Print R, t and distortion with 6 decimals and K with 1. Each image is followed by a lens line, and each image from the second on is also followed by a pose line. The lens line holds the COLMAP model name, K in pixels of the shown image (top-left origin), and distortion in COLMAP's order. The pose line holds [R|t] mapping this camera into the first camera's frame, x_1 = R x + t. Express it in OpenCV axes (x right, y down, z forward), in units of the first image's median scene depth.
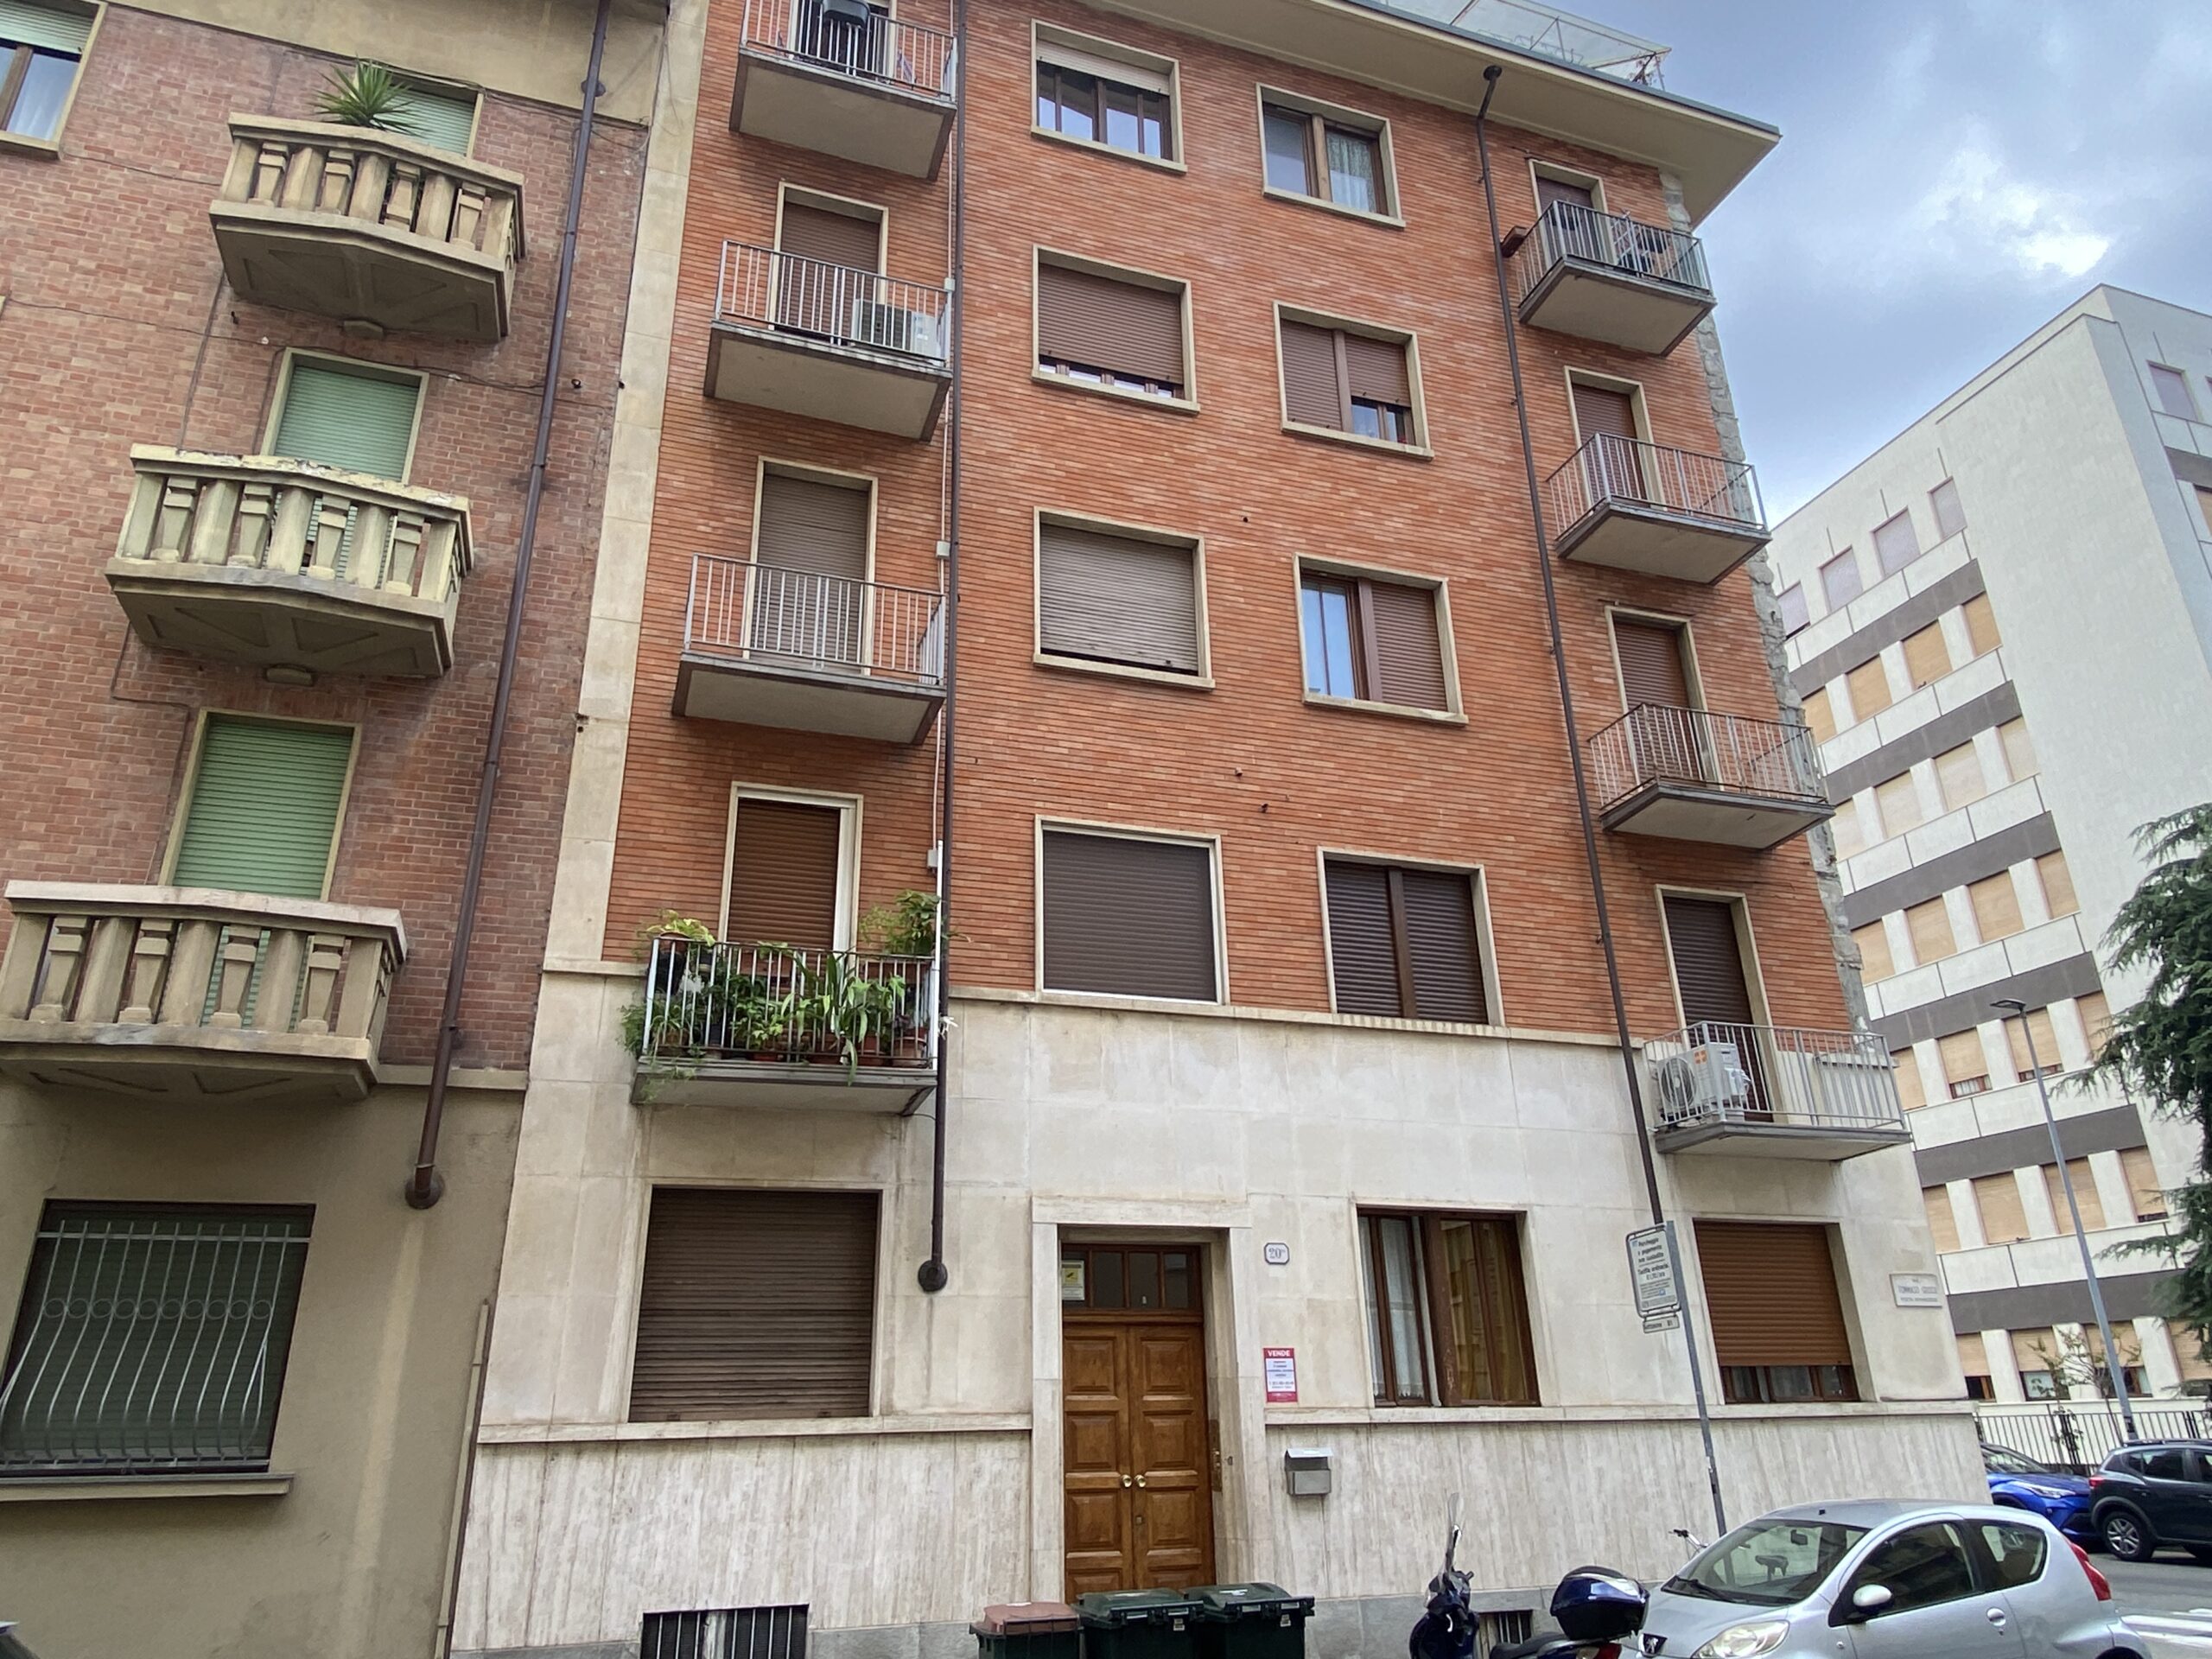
lens RADIAL K [[1455.1, 0, 1099.7], [0, 1455.1, 828.8], [0, 0, 1]] dist [0.067671, -0.111168]
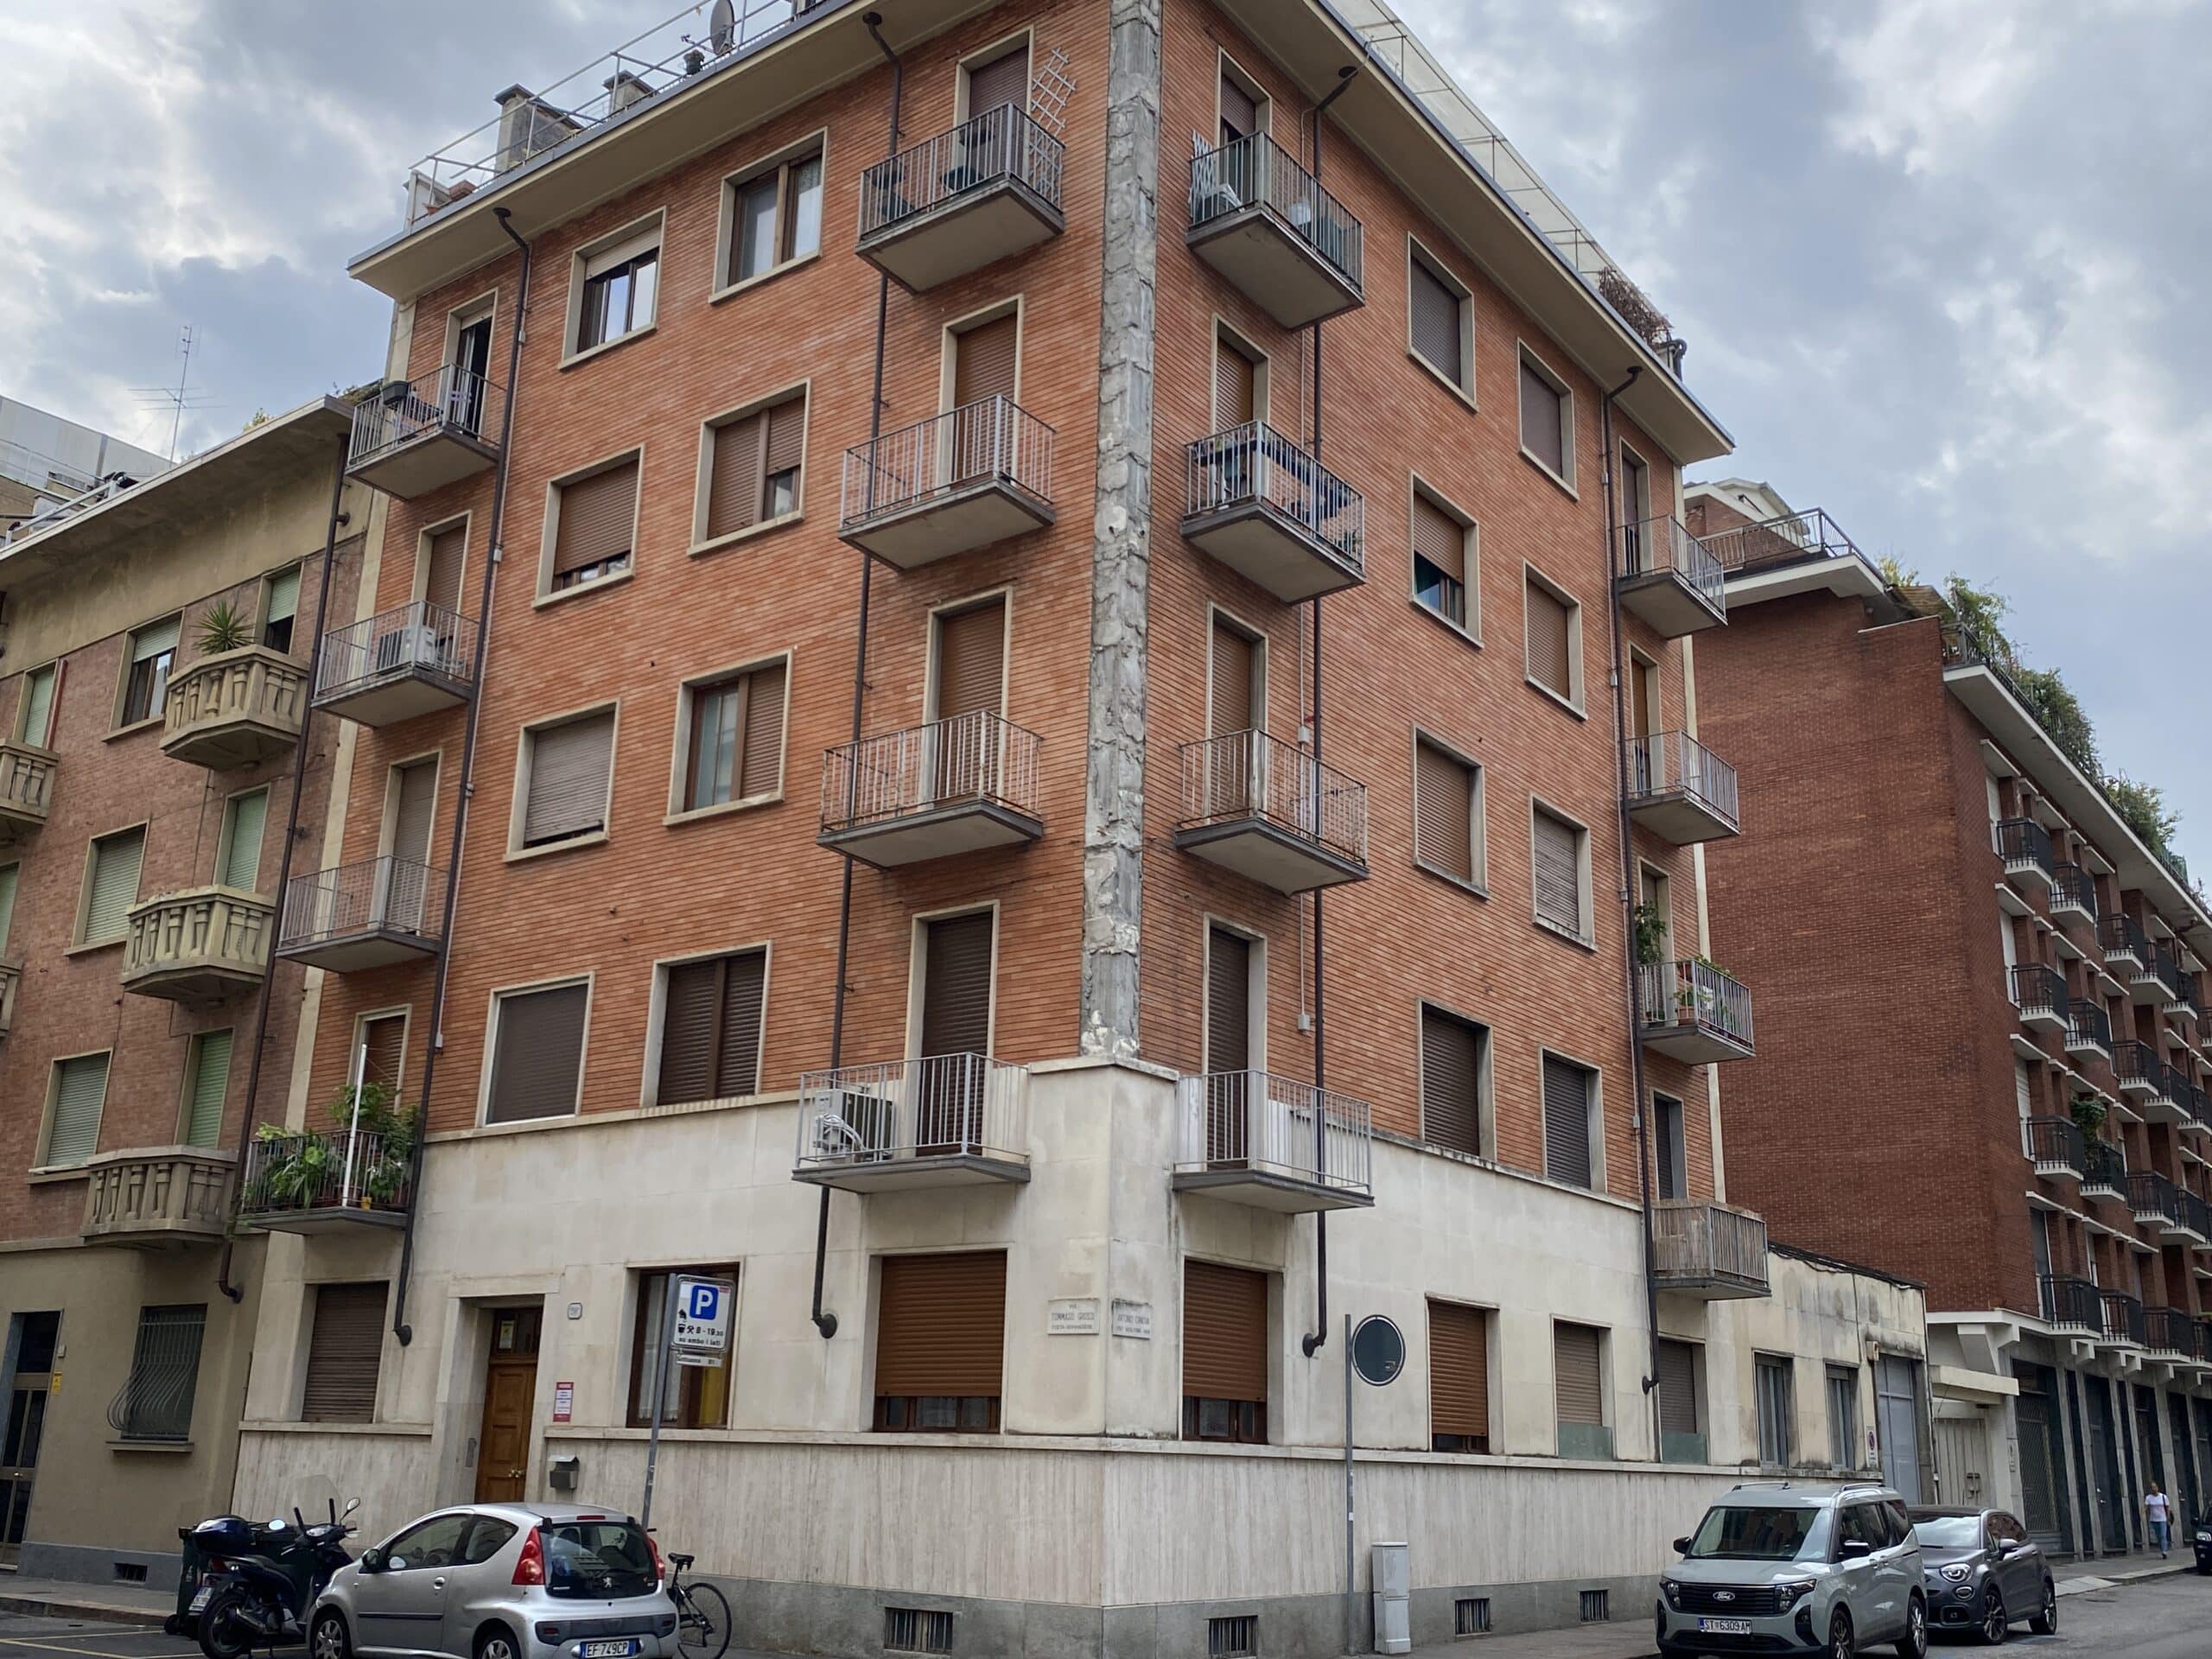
lens RADIAL K [[2079.3, 0, 1105.1], [0, 2079.3, 838.7], [0, 0, 1]] dist [0.130494, -0.507409]
pose [[0.570436, -0.203329, -0.795776, 1.794016], [0.283130, 0.958167, -0.041866, 0.095852], [0.771000, -0.201426, 0.604142, 0.310139]]
